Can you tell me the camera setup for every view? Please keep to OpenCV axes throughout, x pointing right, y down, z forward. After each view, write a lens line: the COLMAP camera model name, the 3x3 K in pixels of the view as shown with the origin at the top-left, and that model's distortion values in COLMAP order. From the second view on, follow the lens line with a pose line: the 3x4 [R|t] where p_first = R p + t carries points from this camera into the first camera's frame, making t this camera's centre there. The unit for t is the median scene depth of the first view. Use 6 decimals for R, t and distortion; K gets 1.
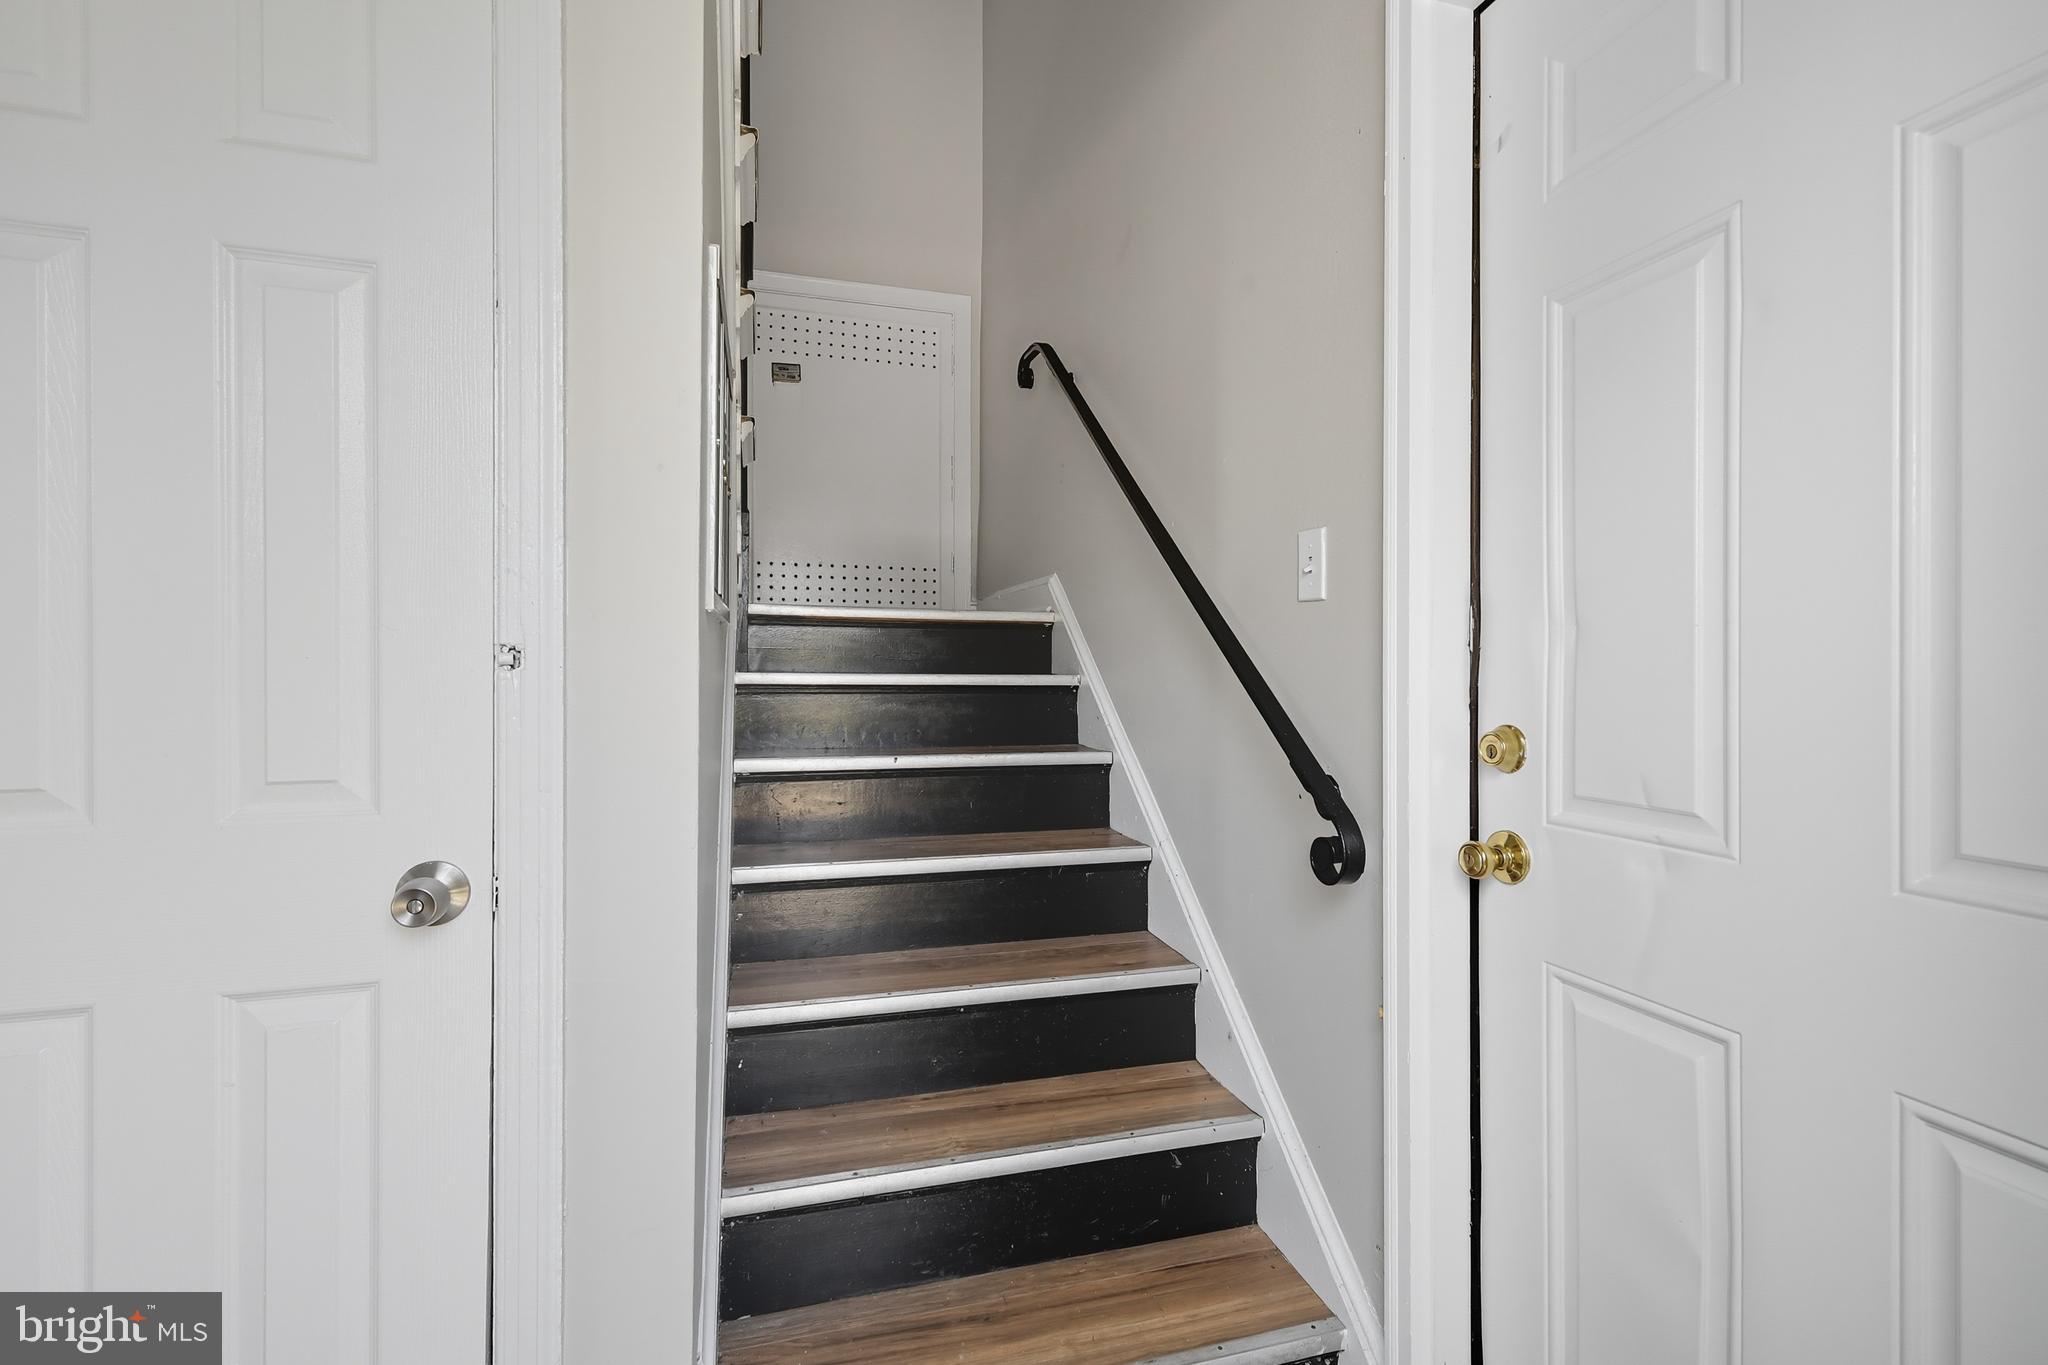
lens RADIAL K [[896.3, 0, 1024.2], [0, 896.3, 673.5], [0, 0, 1]] dist [0.007054, -0.001400]
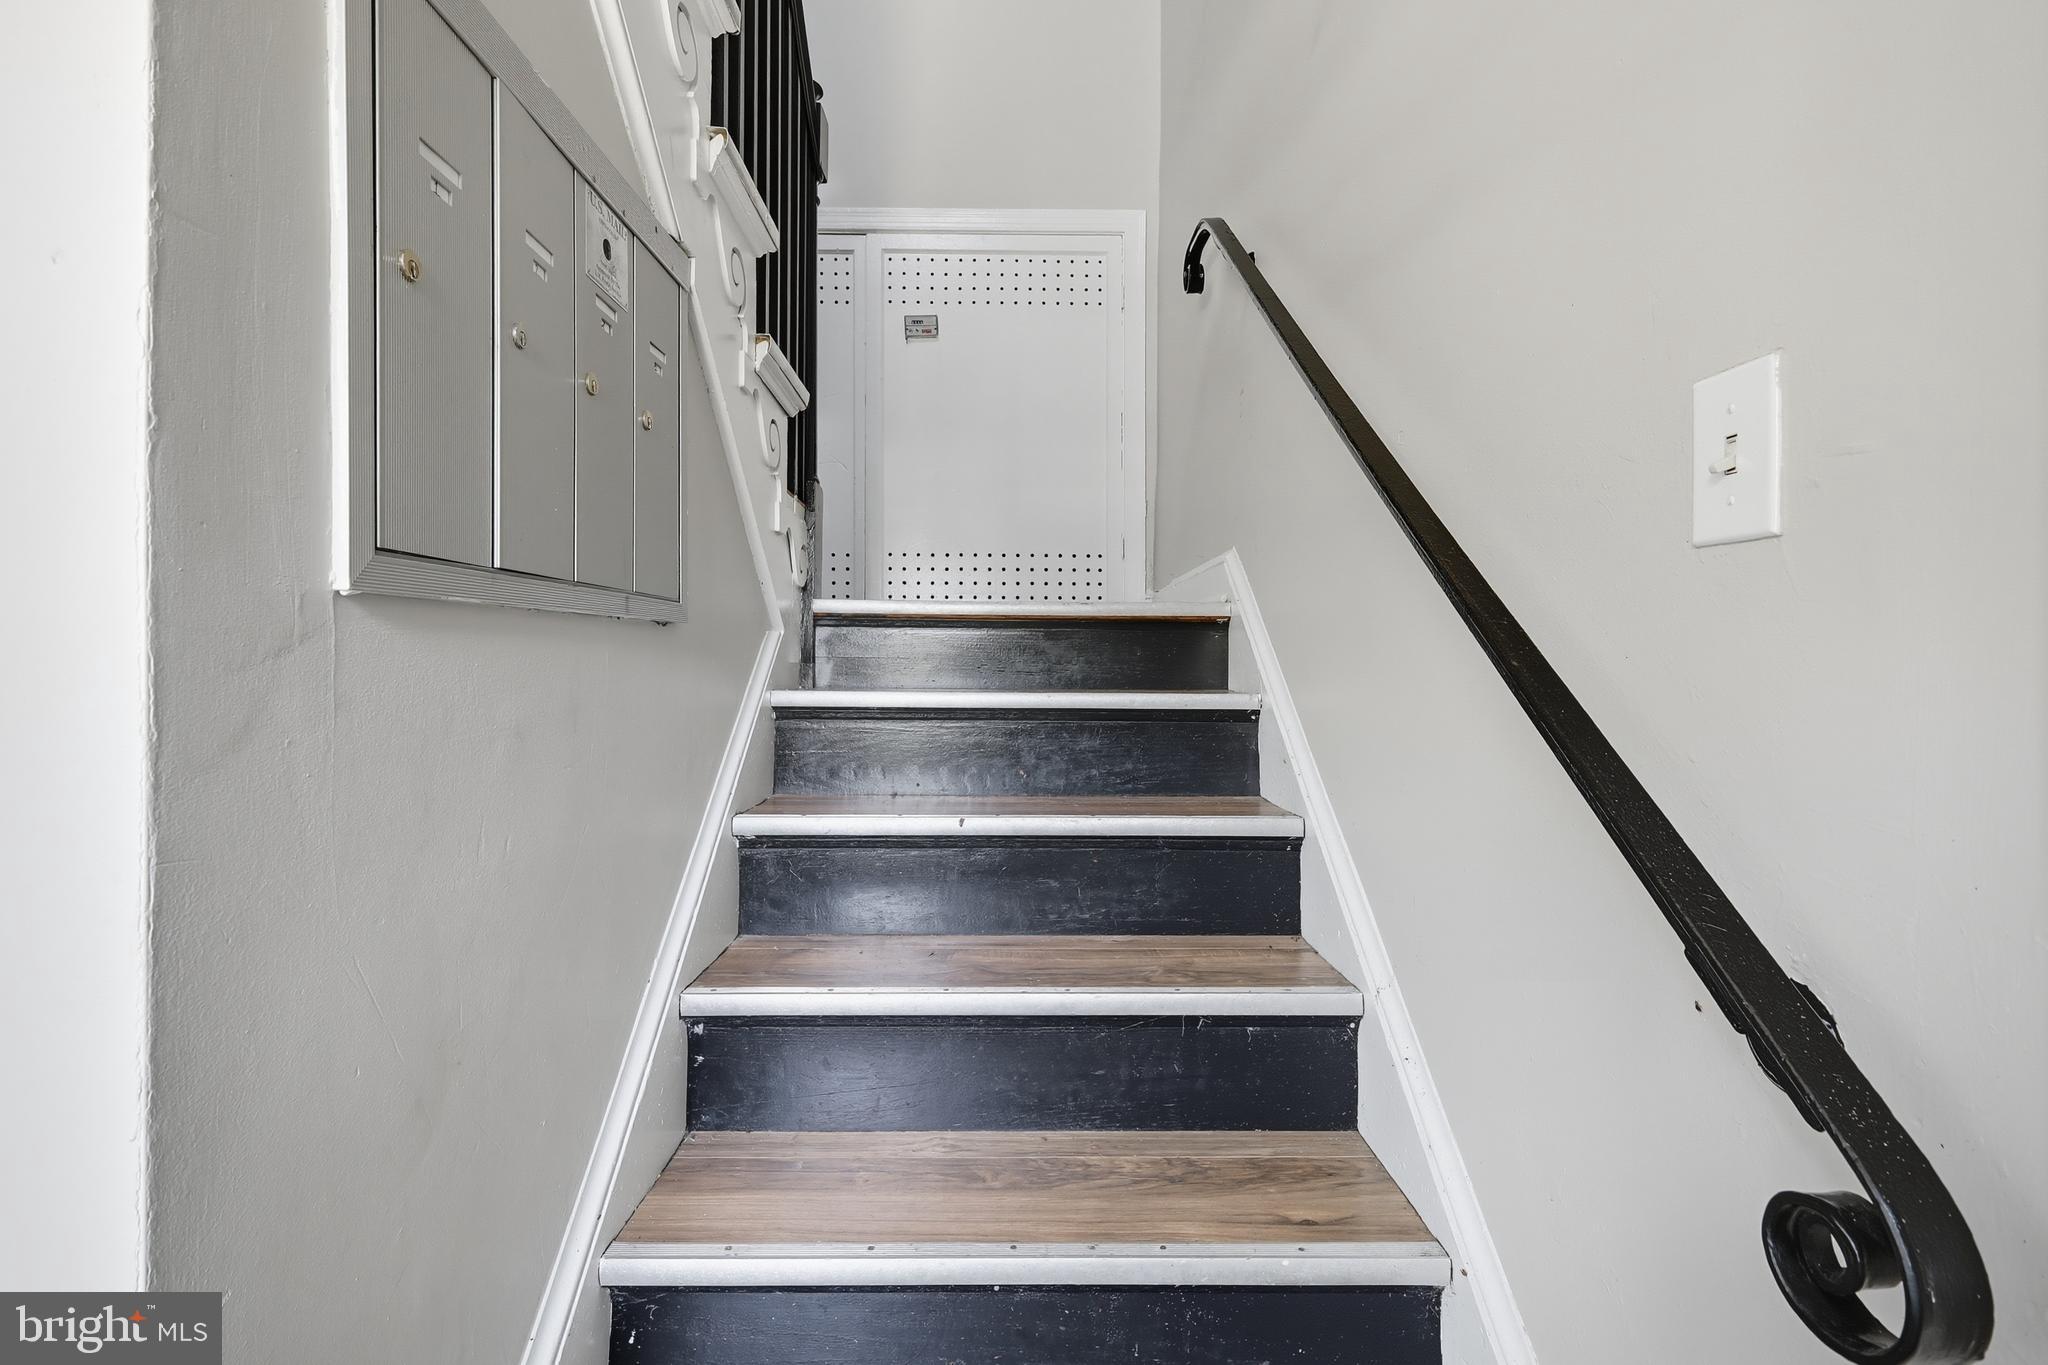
lens RADIAL K [[896.3, 0, 1022.1], [0, 896.3, 676.6], [0, 0, 1]] dist [0.007054, -0.001400]
pose [[0.963981, -0.000985, -0.265970, 0.070595], [0.001017, 0.999999, -0.000017, -0.011944], [0.265970, -0.000254, 0.963981, 0.316051]]
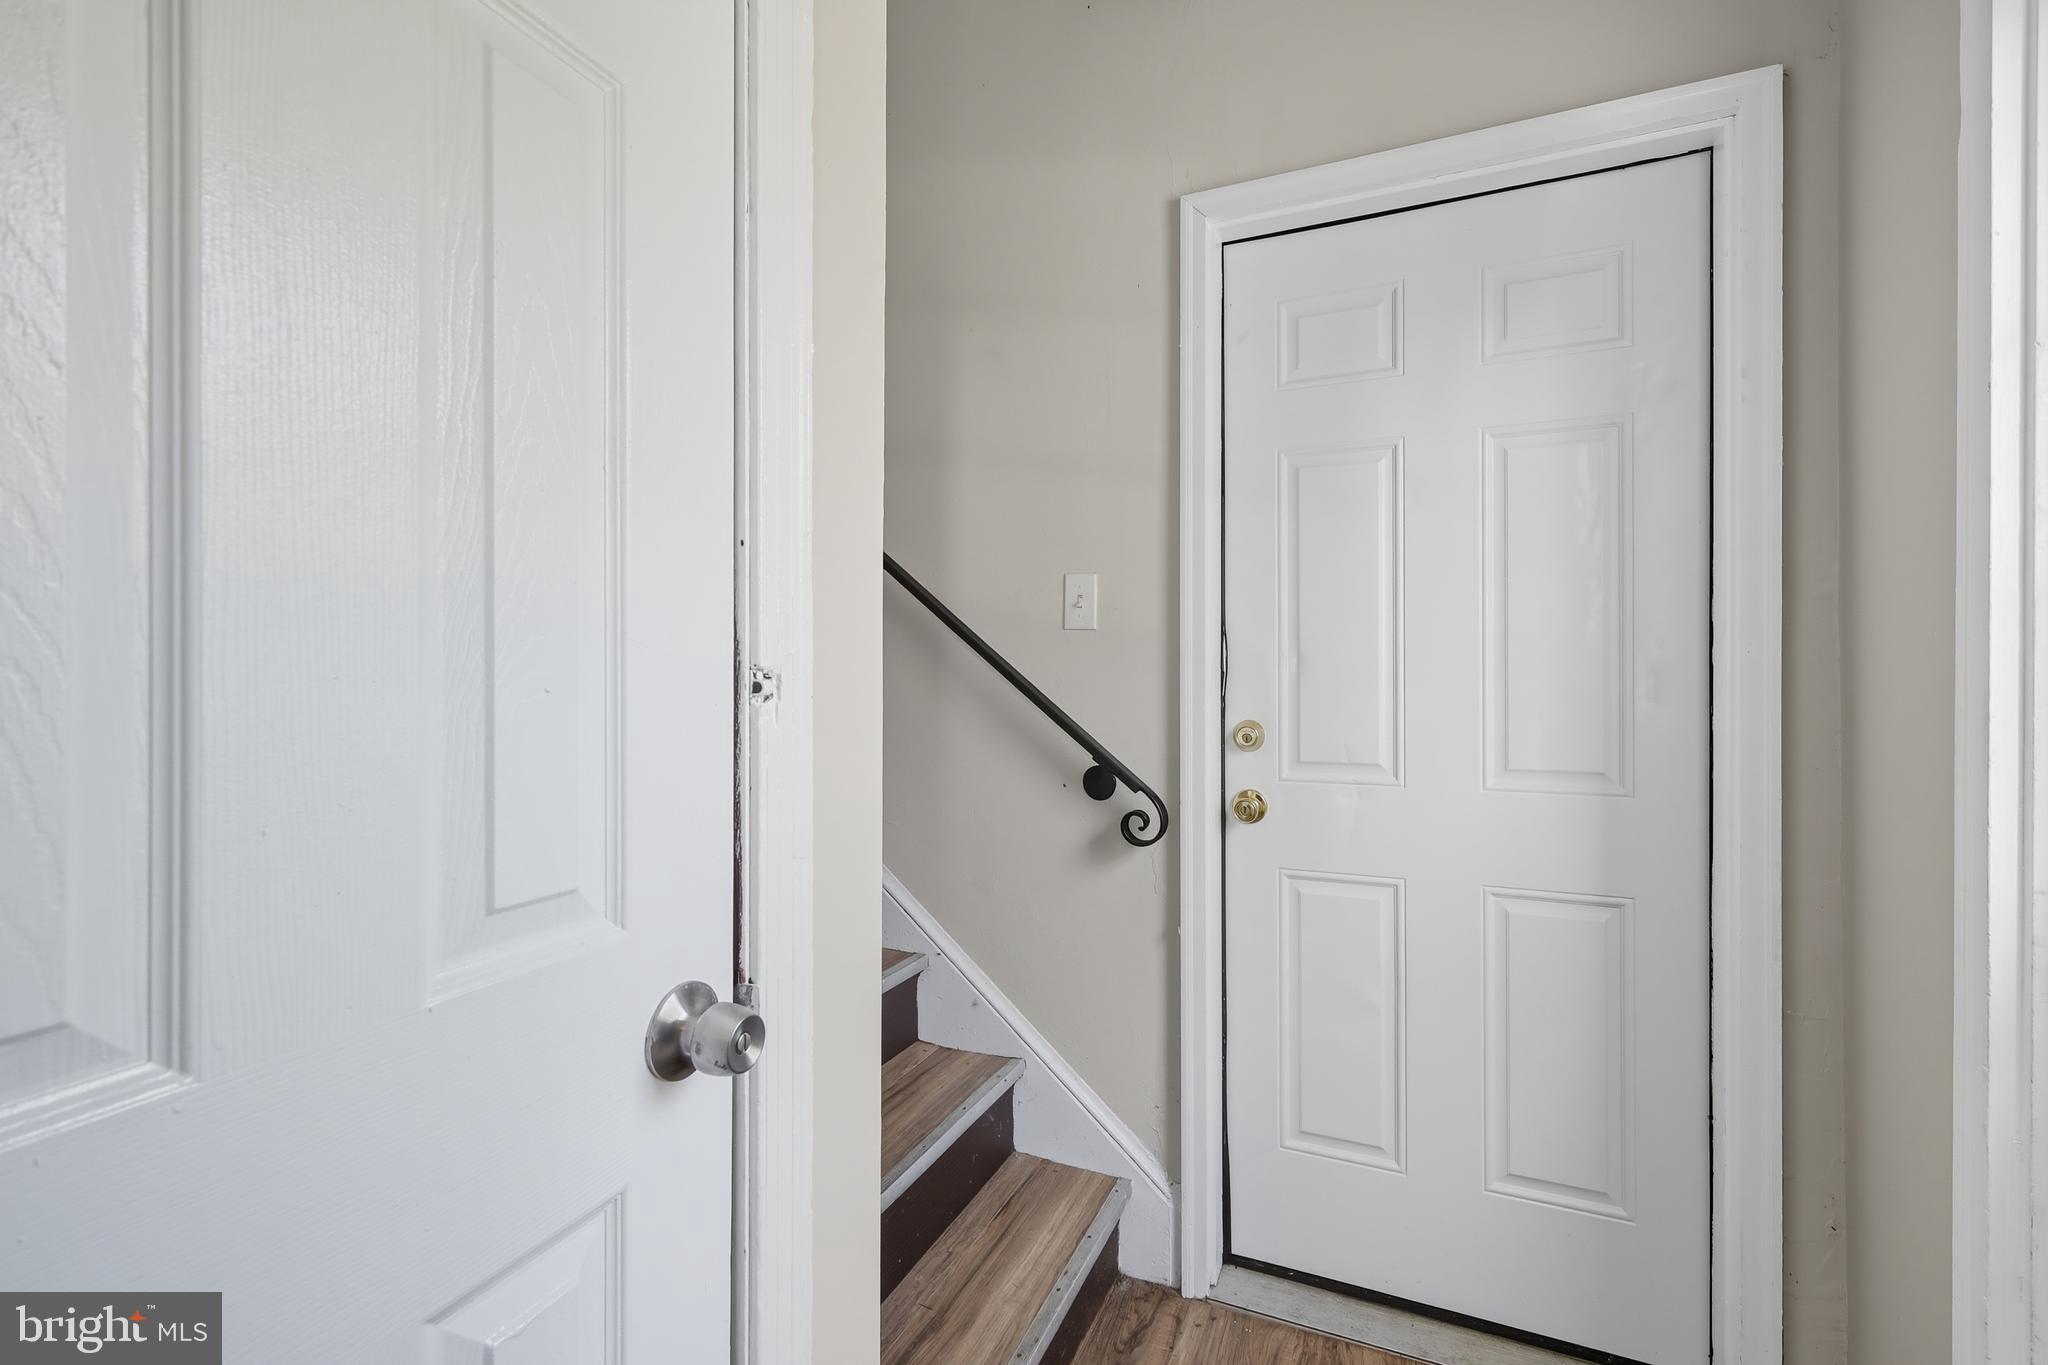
lens RADIAL K [[896.3, 0, 1023.0], [0, 896.3, 670.2], [0, 0, 1]] dist [0.007054, -0.001400]
pose [[0.640151, 0.000259, 0.768249, -0.431018], [0.003104, 0.999991, -0.002924, -0.012144], [-0.768243, 0.004257, 0.640144, 0.153232]]
